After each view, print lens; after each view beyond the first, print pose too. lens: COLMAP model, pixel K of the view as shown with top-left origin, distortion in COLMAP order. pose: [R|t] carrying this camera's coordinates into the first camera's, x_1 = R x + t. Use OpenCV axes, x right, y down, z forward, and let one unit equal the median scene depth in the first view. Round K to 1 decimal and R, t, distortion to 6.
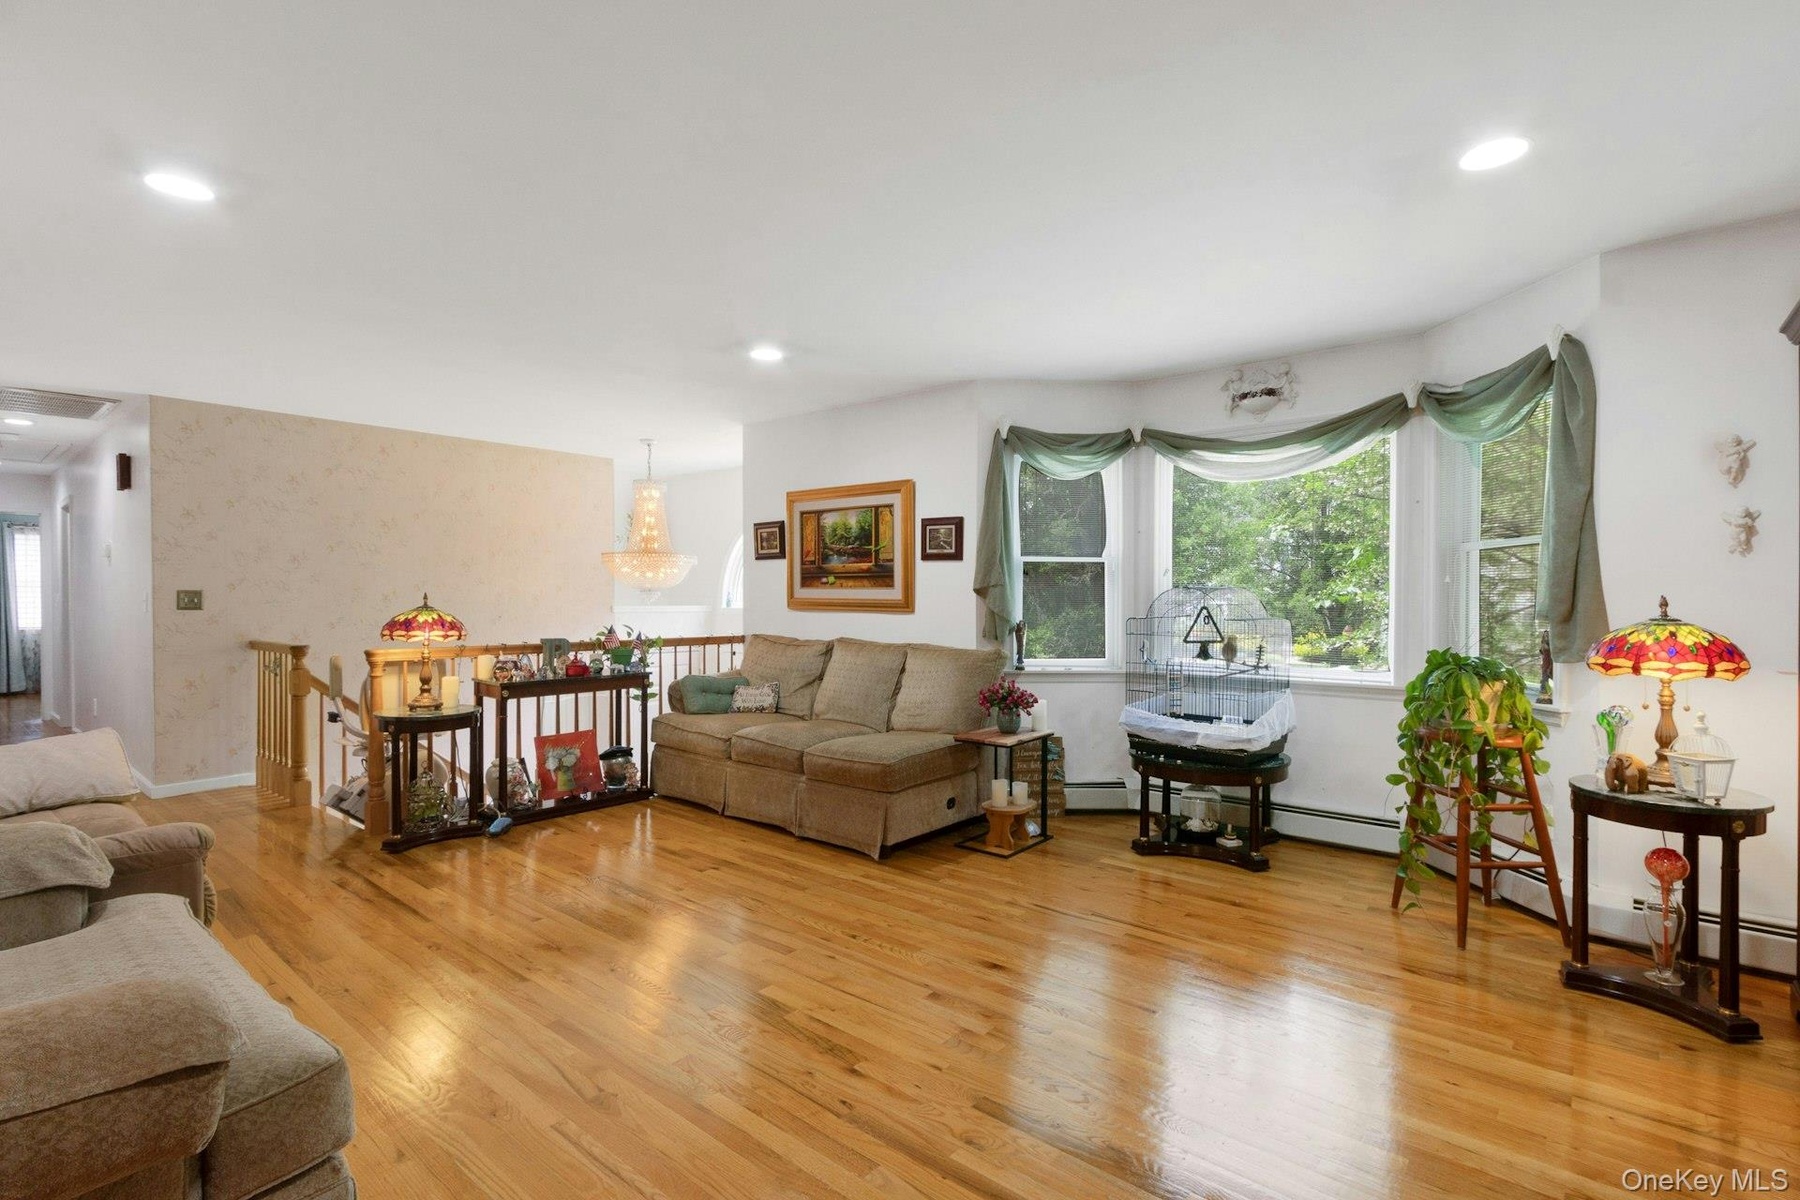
lens RADIAL K [[817.6, 0, 907.2], [0, 817.6, 600.0], [0, 0, 1]] dist [-0.002476, -0.000223]
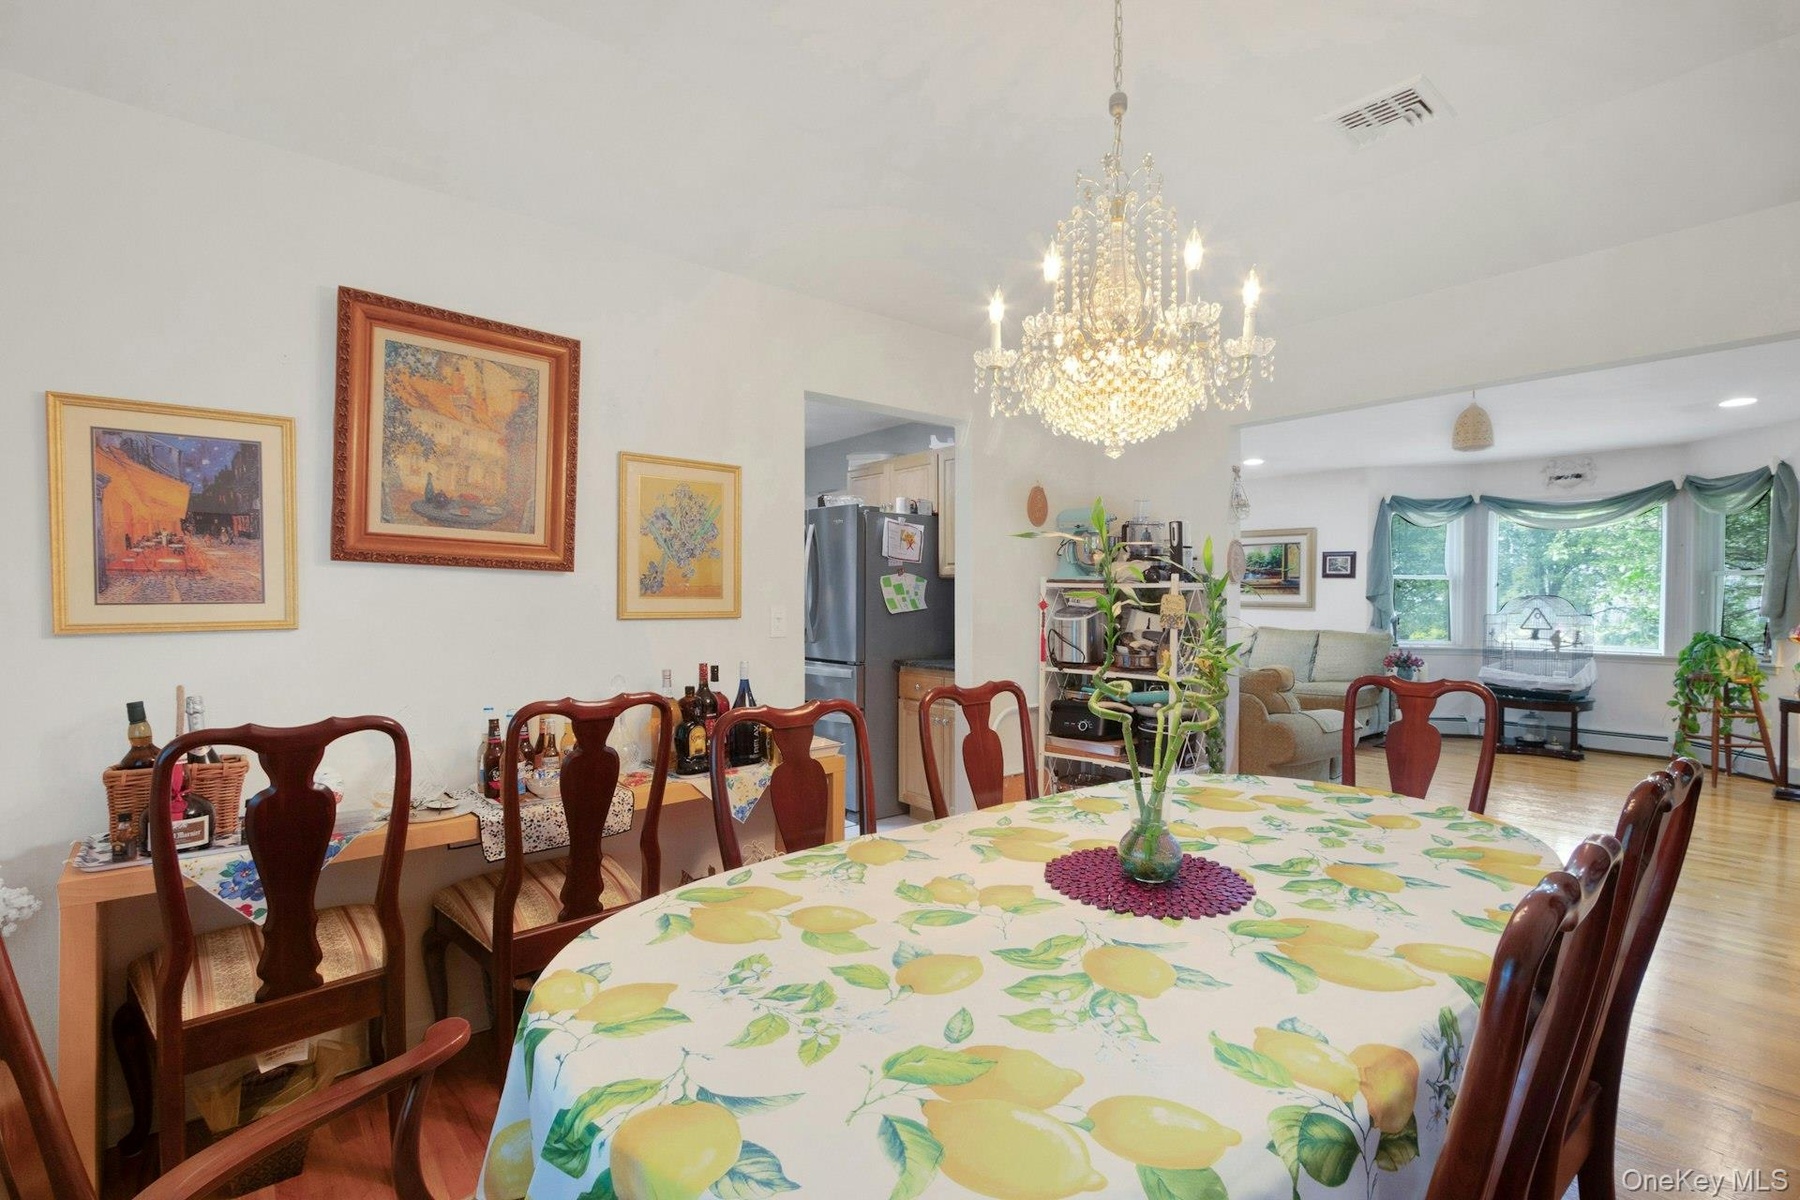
lens RADIAL K [[804.2, 0, 939.1], [0, 804.2, 604.2], [0, 0, 1]] dist [0.000784, -0.000180]
pose [[0.989126, 0.005231, -0.146980, -0.590013], [-0.004493, 0.999976, 0.005350, -0.003254], [0.147004, -0.004631, 0.989125, -0.790631]]
